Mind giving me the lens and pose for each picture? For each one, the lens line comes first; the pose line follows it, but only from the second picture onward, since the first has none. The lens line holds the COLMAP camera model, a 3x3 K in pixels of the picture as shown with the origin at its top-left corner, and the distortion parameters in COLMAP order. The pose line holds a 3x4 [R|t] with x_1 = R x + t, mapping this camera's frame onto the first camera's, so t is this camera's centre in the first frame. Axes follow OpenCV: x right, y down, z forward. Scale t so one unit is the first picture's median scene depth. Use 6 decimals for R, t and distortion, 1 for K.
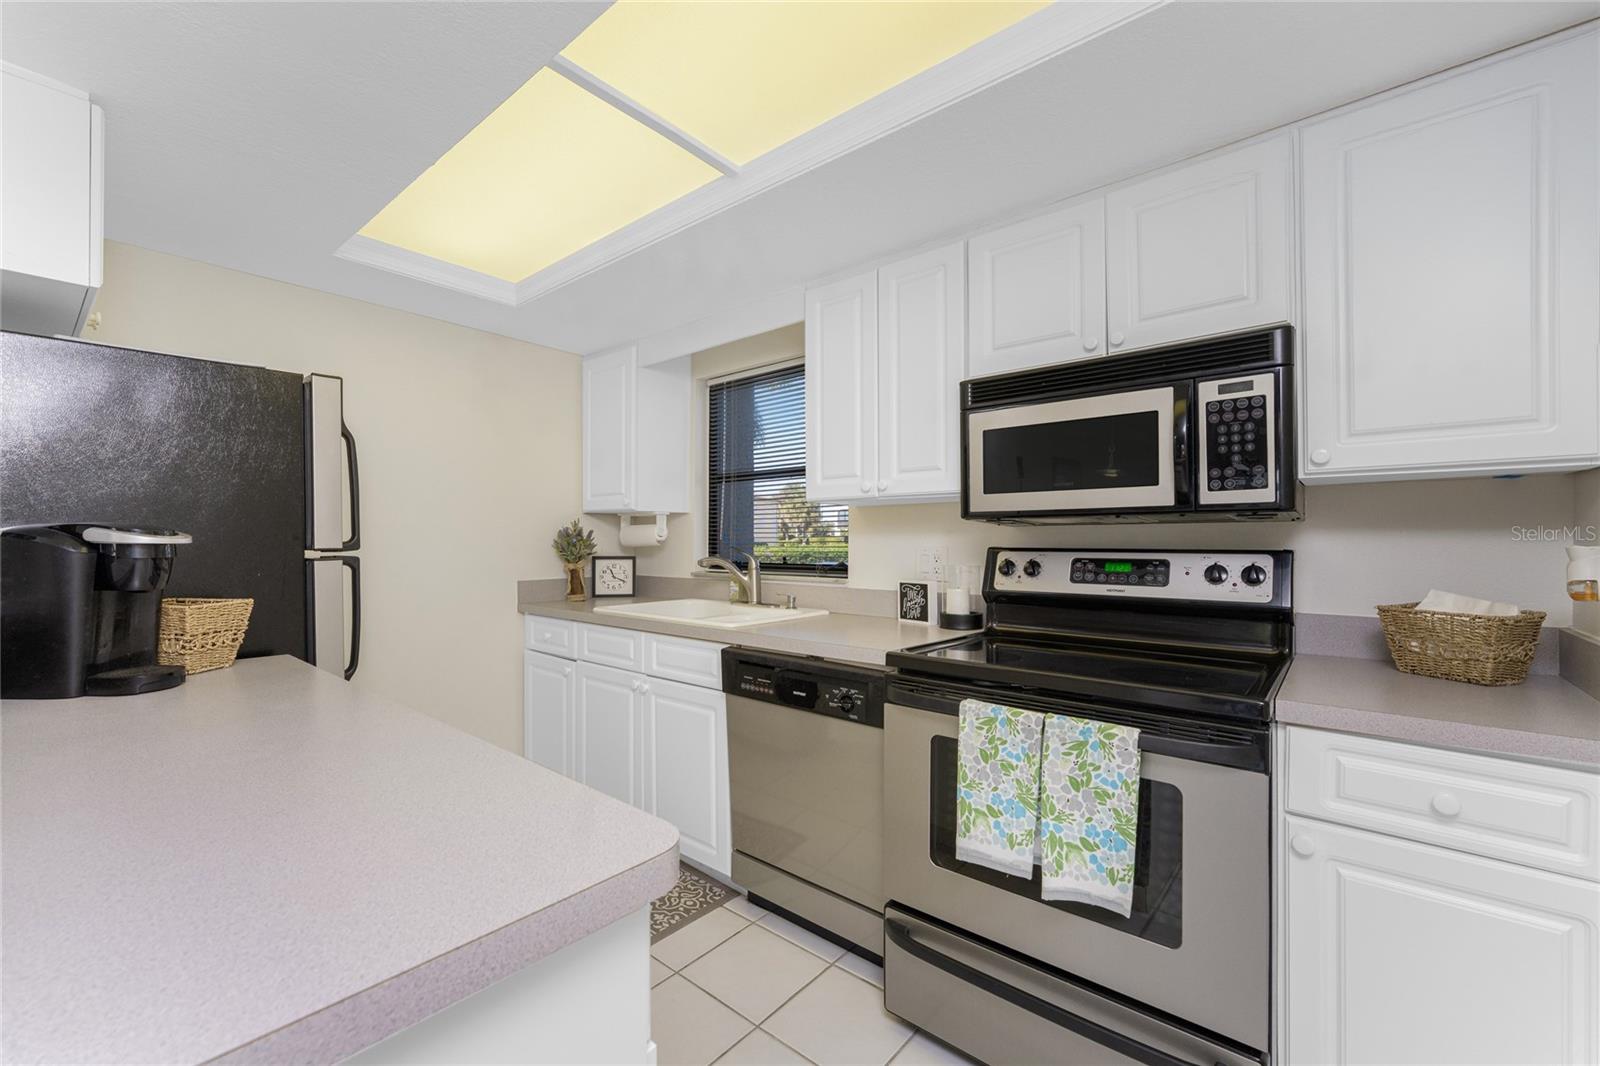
lens RADIAL K [[666.3, 0, 820.0], [0, 666.3, 532.2], [0, 0, 1]] dist [-0.003730, 0.000160]
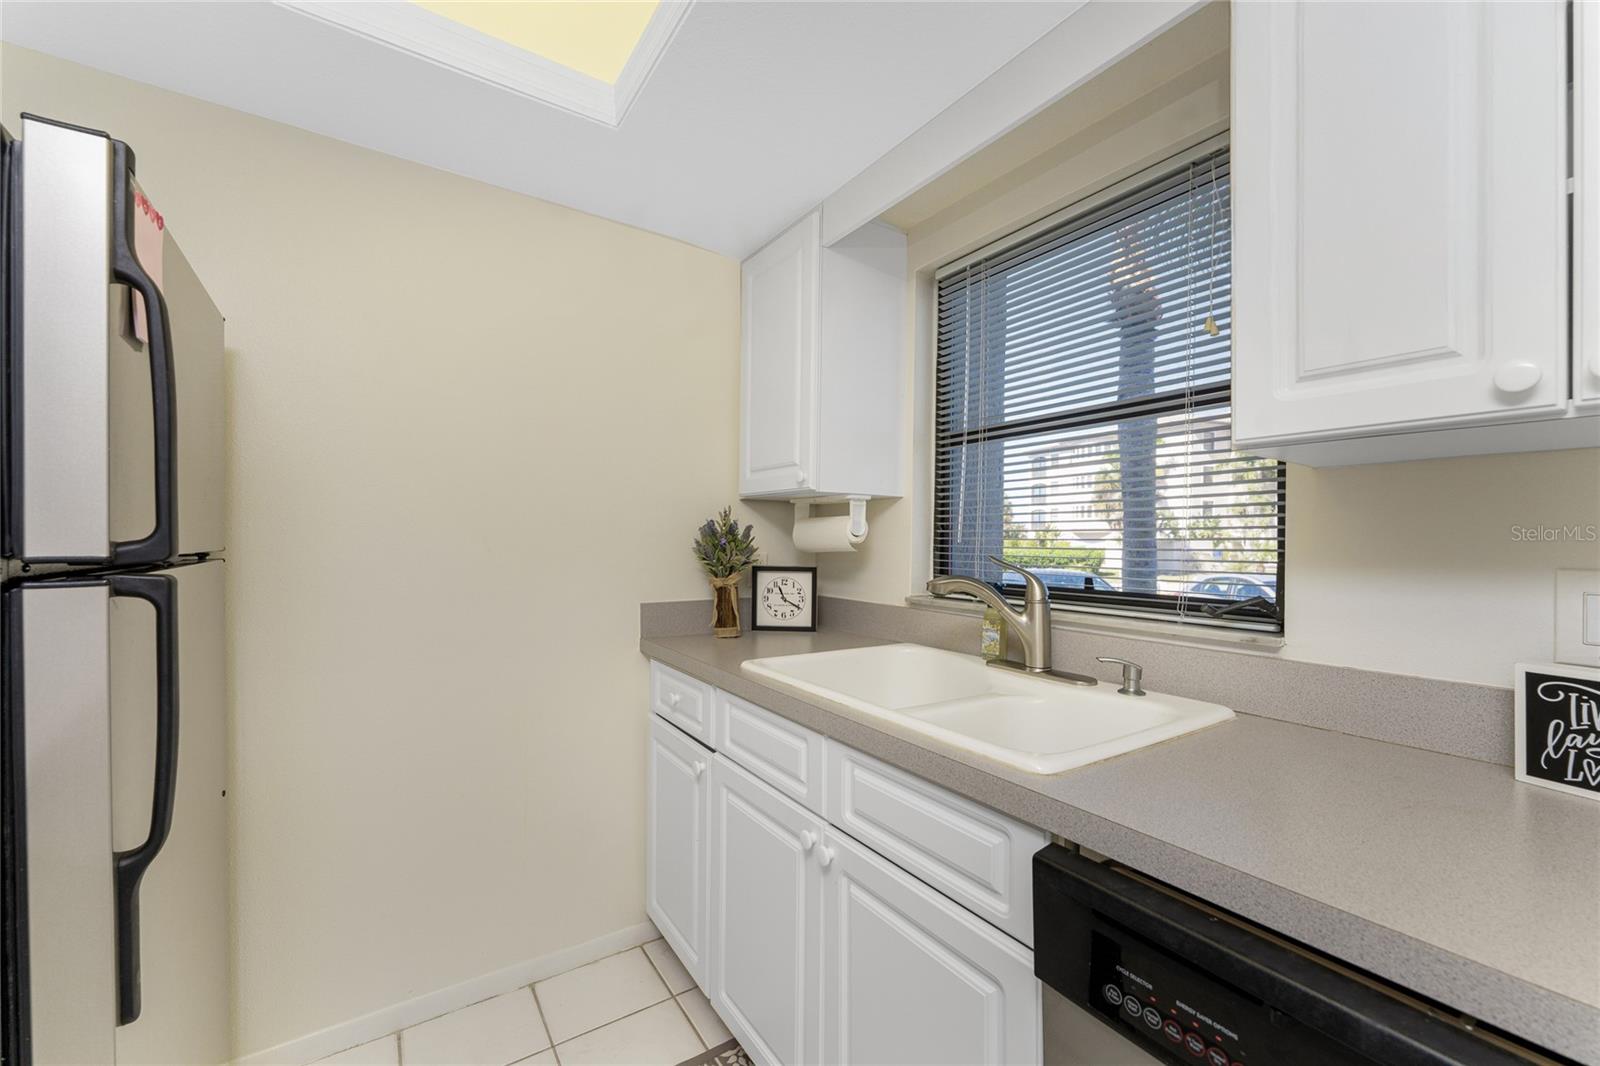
lens RADIAL K [[666.3, 0, 810.5], [0, 666.3, 534.7], [0, 0, 1]] dist [-0.003730, 0.000160]
pose [[0.957484, 0.007484, -0.288390, -0.162281], [-0.006783, 0.999971, 0.003427, 0.004746], [0.288408, -0.001325, 0.957507, 0.634522]]
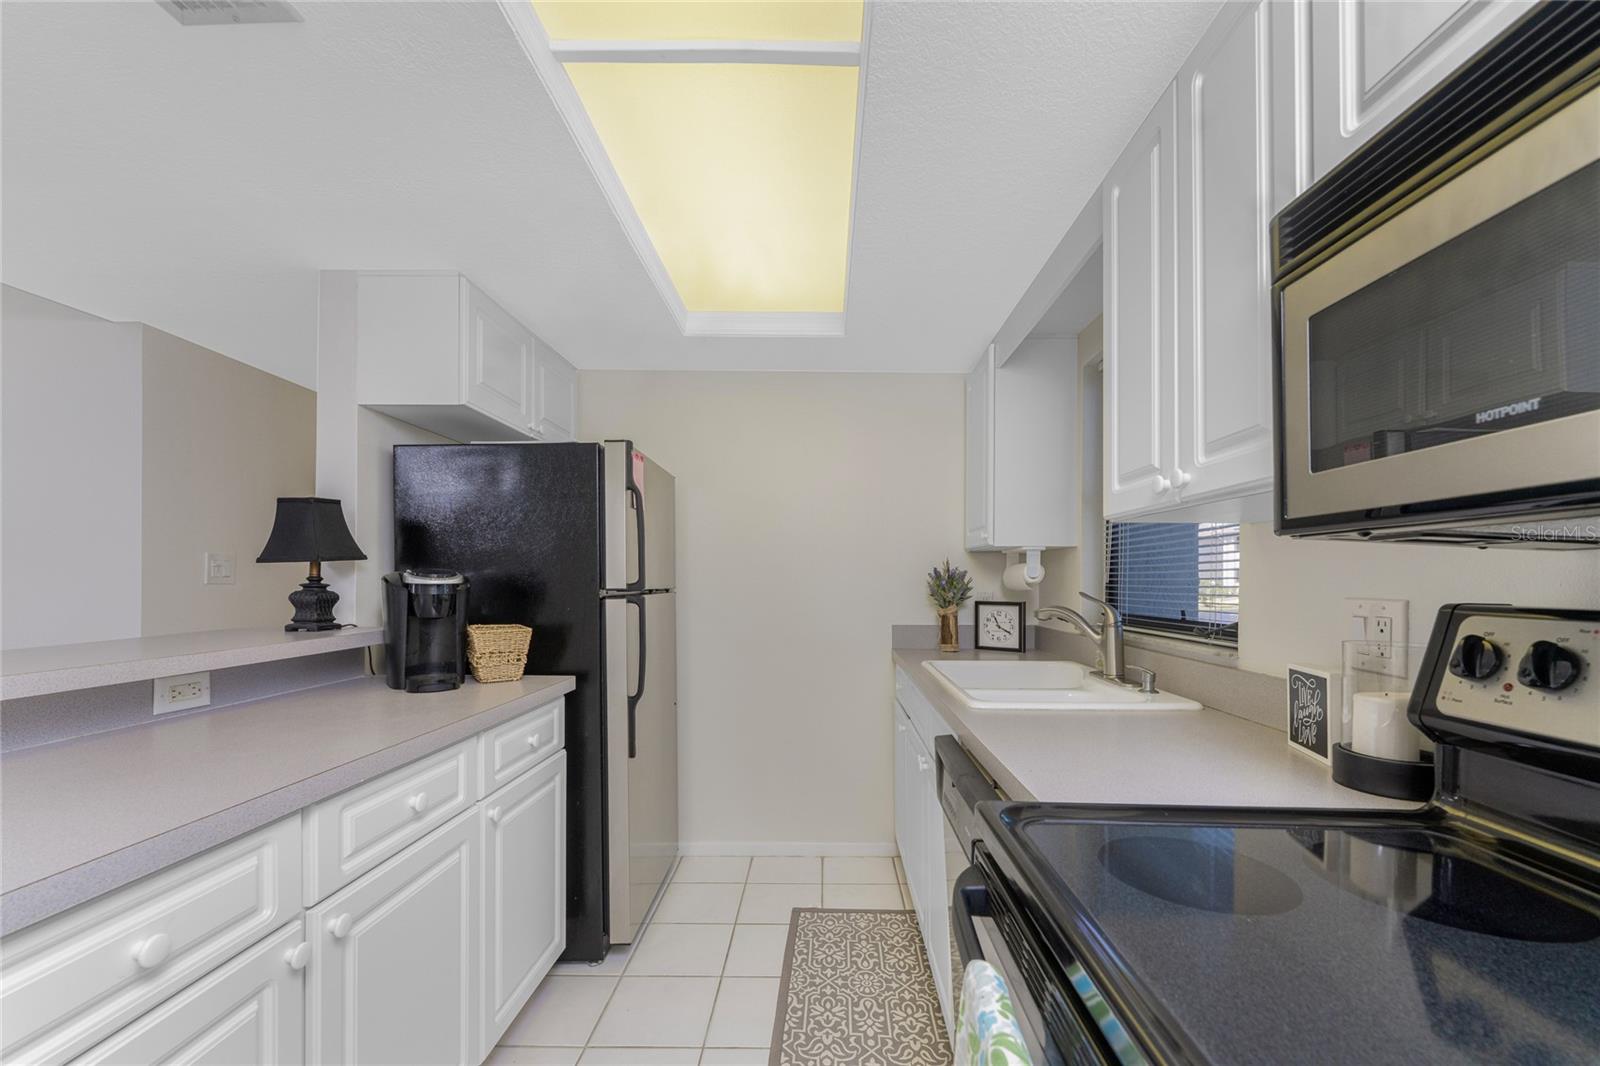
lens RADIAL K [[666.3, 0, 802.3], [0, 666.3, 566.4], [0, 0, 1]] dist [-0.003730, 0.000160]
pose [[0.616004, -0.015669, -0.787587, 0.333032], [0.005743, 0.999865, -0.015400, 0.004366], [0.787722, 0.004963, 0.616011, 0.455552]]
